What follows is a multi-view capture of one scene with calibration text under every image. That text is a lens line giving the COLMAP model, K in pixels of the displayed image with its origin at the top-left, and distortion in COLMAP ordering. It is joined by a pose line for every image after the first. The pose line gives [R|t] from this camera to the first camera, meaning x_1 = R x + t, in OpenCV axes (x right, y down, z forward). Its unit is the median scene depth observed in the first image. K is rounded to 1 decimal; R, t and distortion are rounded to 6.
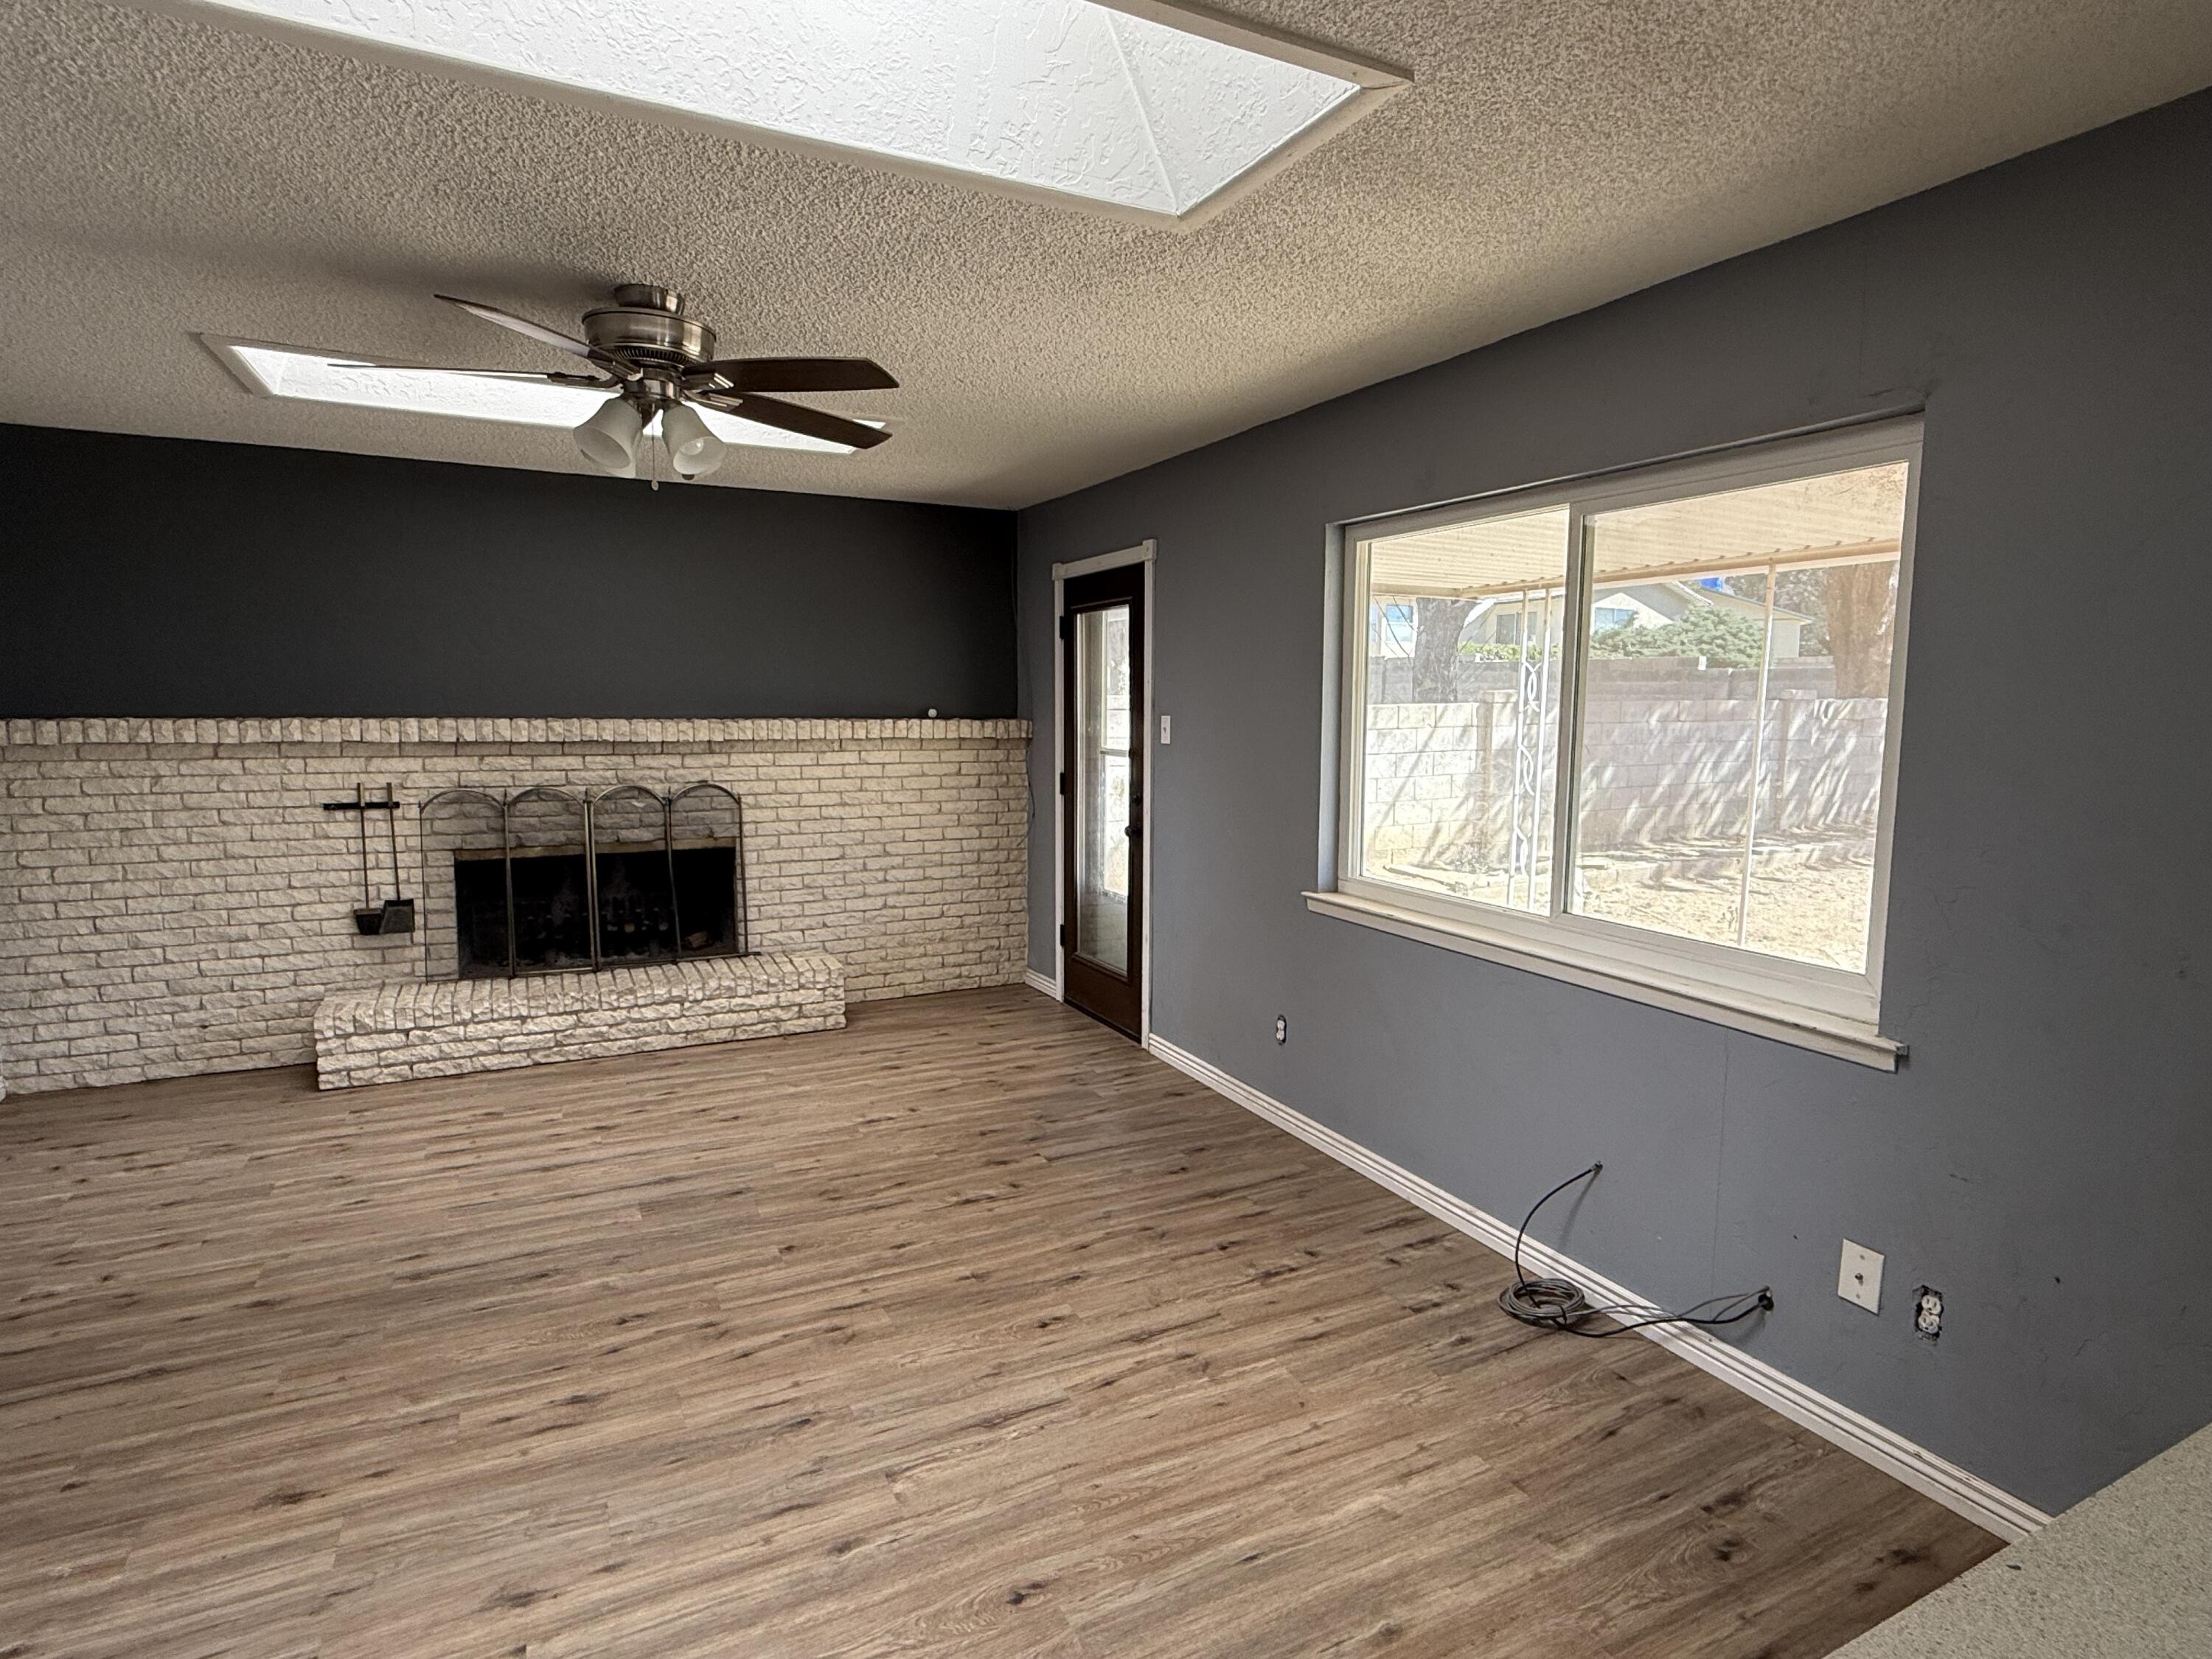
lens RADIAL K [[1172.8, 0, 1106.0], [0, 1172.8, 829.5], [0, 0, 1]] dist [0.000205, 0.000463]
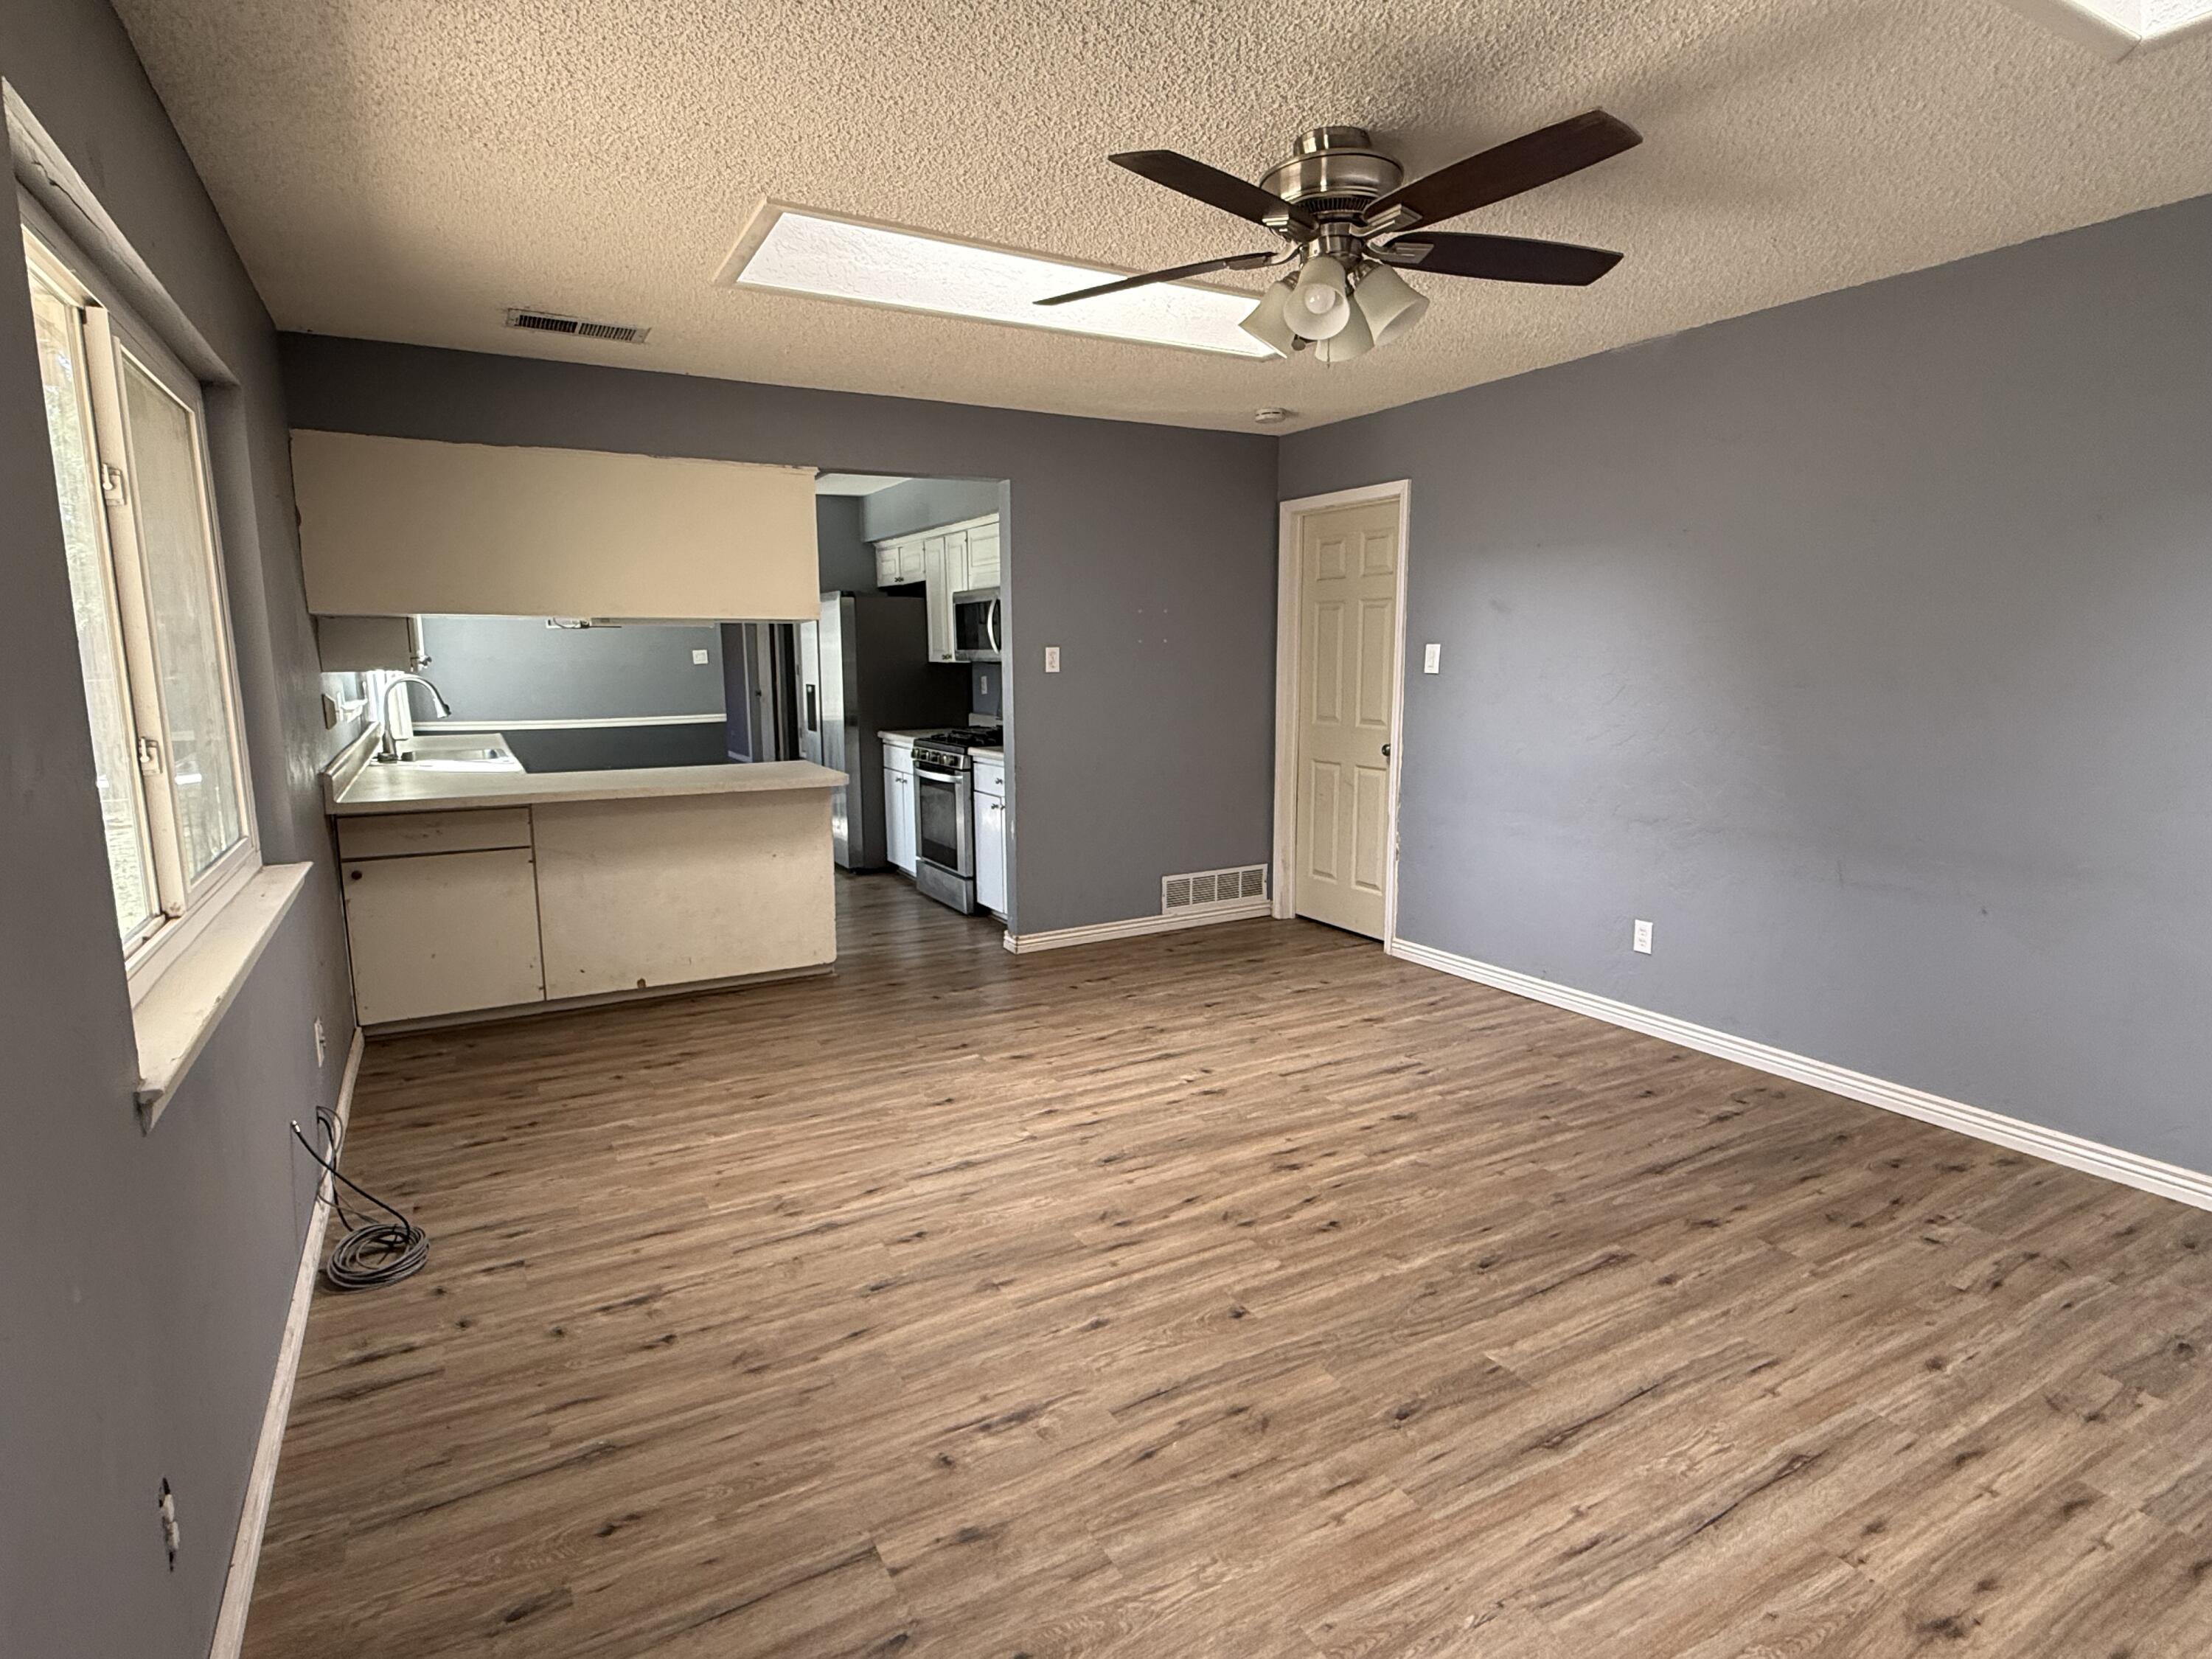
lens RADIAL K [[1172.8, 0, 1106.0], [0, 1172.8, 829.5], [0, 0, 1]] dist [0.000205, 0.000463]
pose [[-0.998889, 0.004933, -0.046867, -0.162890], [-0.007459, 0.965417, 0.260606, -0.174164], [0.046532, 0.260666, -0.964307, 1.837590]]
